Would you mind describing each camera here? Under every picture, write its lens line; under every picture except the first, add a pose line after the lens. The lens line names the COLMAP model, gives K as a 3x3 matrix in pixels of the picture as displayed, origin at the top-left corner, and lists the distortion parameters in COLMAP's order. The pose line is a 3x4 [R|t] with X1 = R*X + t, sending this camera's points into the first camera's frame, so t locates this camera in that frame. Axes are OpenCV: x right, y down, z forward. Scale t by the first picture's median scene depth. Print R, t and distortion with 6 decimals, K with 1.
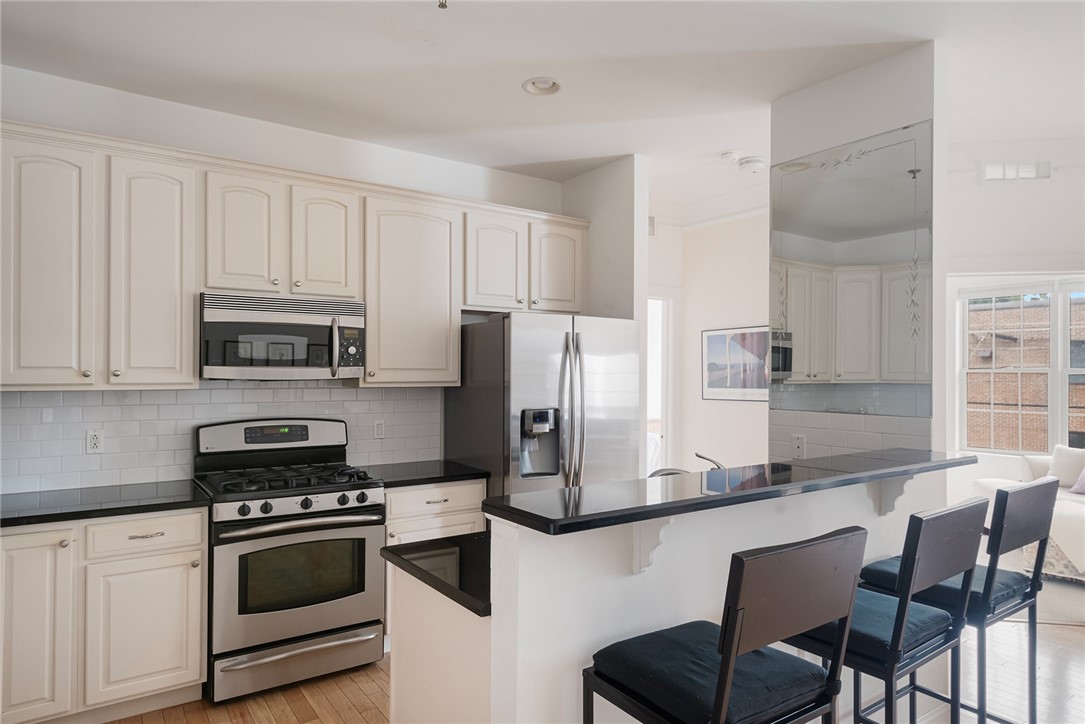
lens RADIAL K [[661.8, 0, 548.6], [0, 661.8, 369.7], [0, 0, 1]] dist [0.009629, -0.000990]
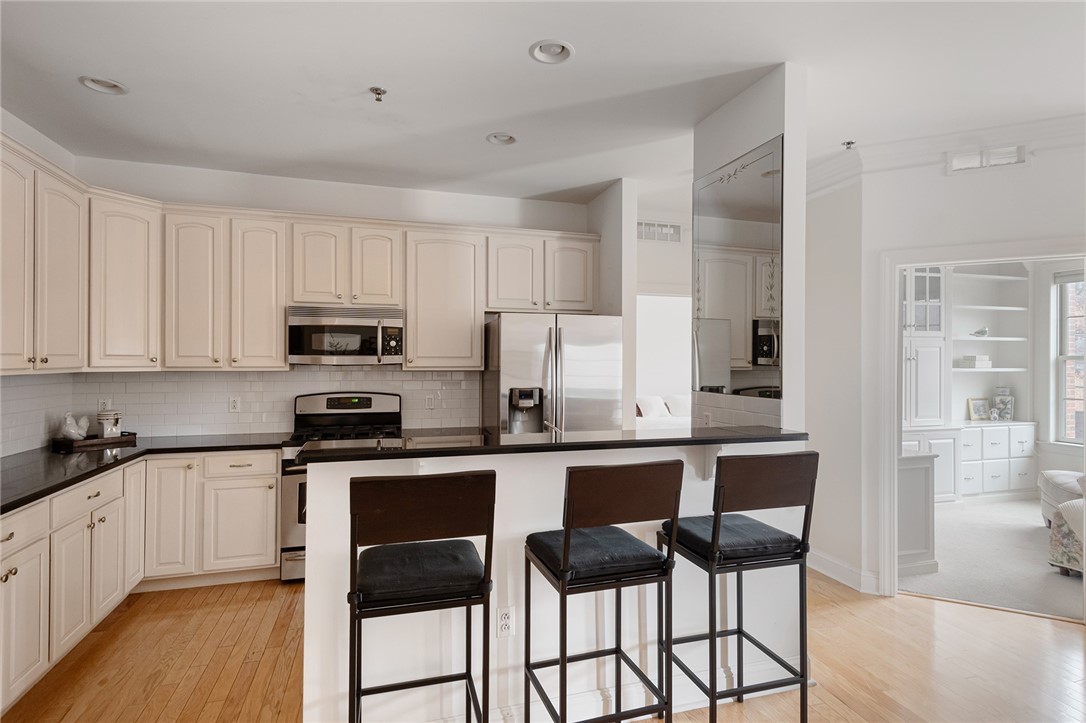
lens RADIAL K [[573.8, 0, 555.3], [0, 573.8, 358.8], [0, 0, 1]] dist [0.015599, 0.000057]
pose [[0.951692, -0.000984, -0.307052, 0.391968], [0.001094, 0.999999, 0.000186, 0.002609], [0.307052, -0.000513, 0.951693, -0.036053]]
